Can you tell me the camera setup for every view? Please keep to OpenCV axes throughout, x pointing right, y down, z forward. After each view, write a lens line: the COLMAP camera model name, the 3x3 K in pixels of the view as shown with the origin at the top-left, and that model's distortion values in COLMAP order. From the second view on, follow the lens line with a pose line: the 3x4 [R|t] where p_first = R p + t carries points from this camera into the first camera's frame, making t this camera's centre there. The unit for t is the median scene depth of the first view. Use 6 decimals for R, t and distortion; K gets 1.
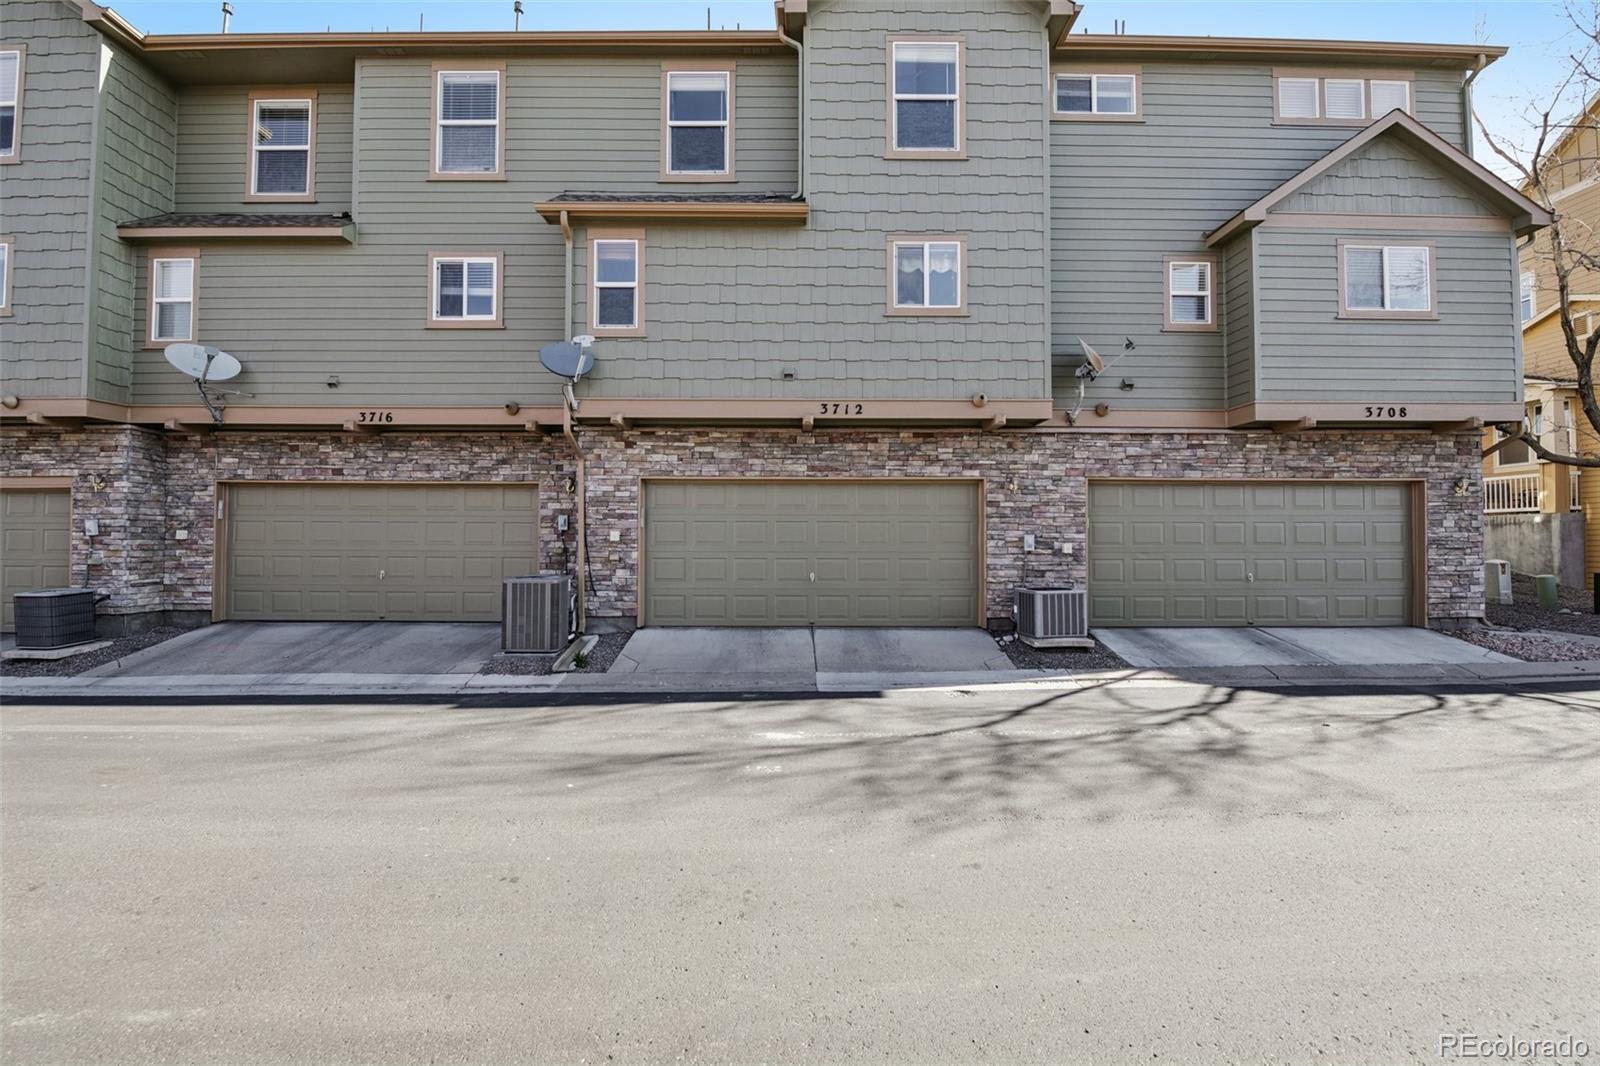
lens RADIAL K [[681.9, 0, 800.0], [0, 681.9, 533.0], [0, 0, 1]] dist [-0.009603, -0.000775]
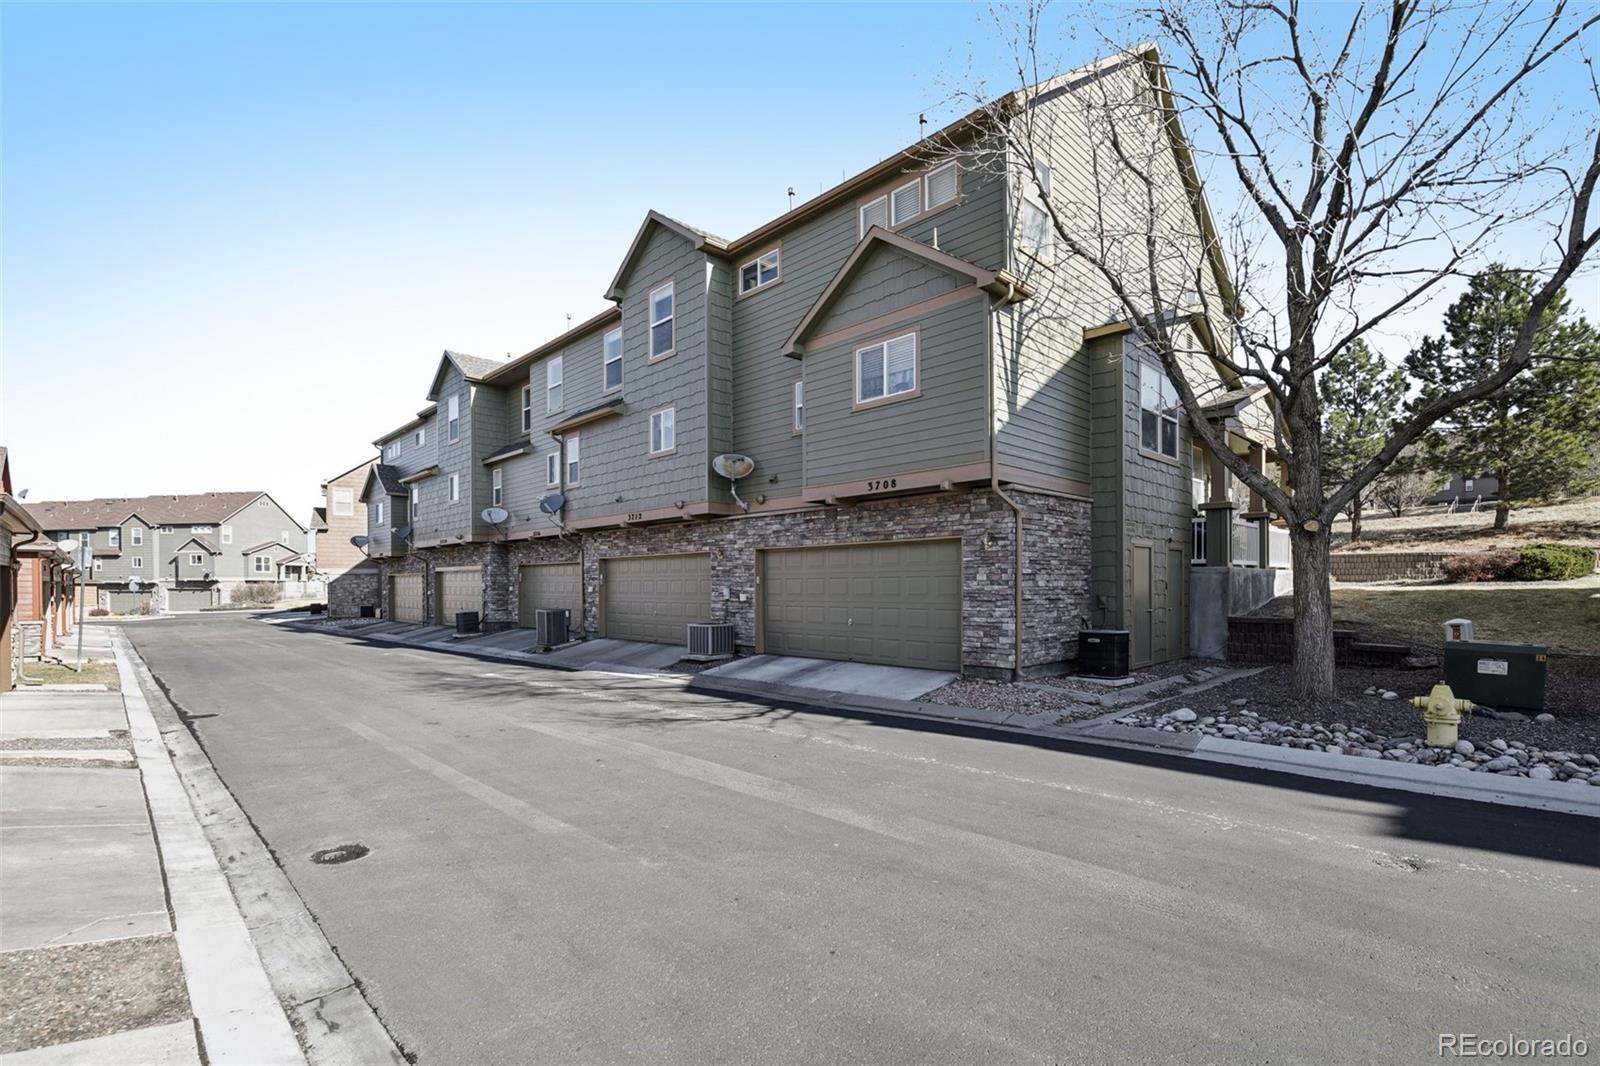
lens RADIAL K [[738.0, 0, 795.1], [0, 738.0, 592.1], [0, 0, 1]] dist [-0.000852, -0.000256]
pose [[0.687670, 0.002140, -0.726020, 1.601155], [0.005278, 0.999954, 0.007947, -0.001375], [0.726004, -0.009297, 0.687627, -0.003107]]
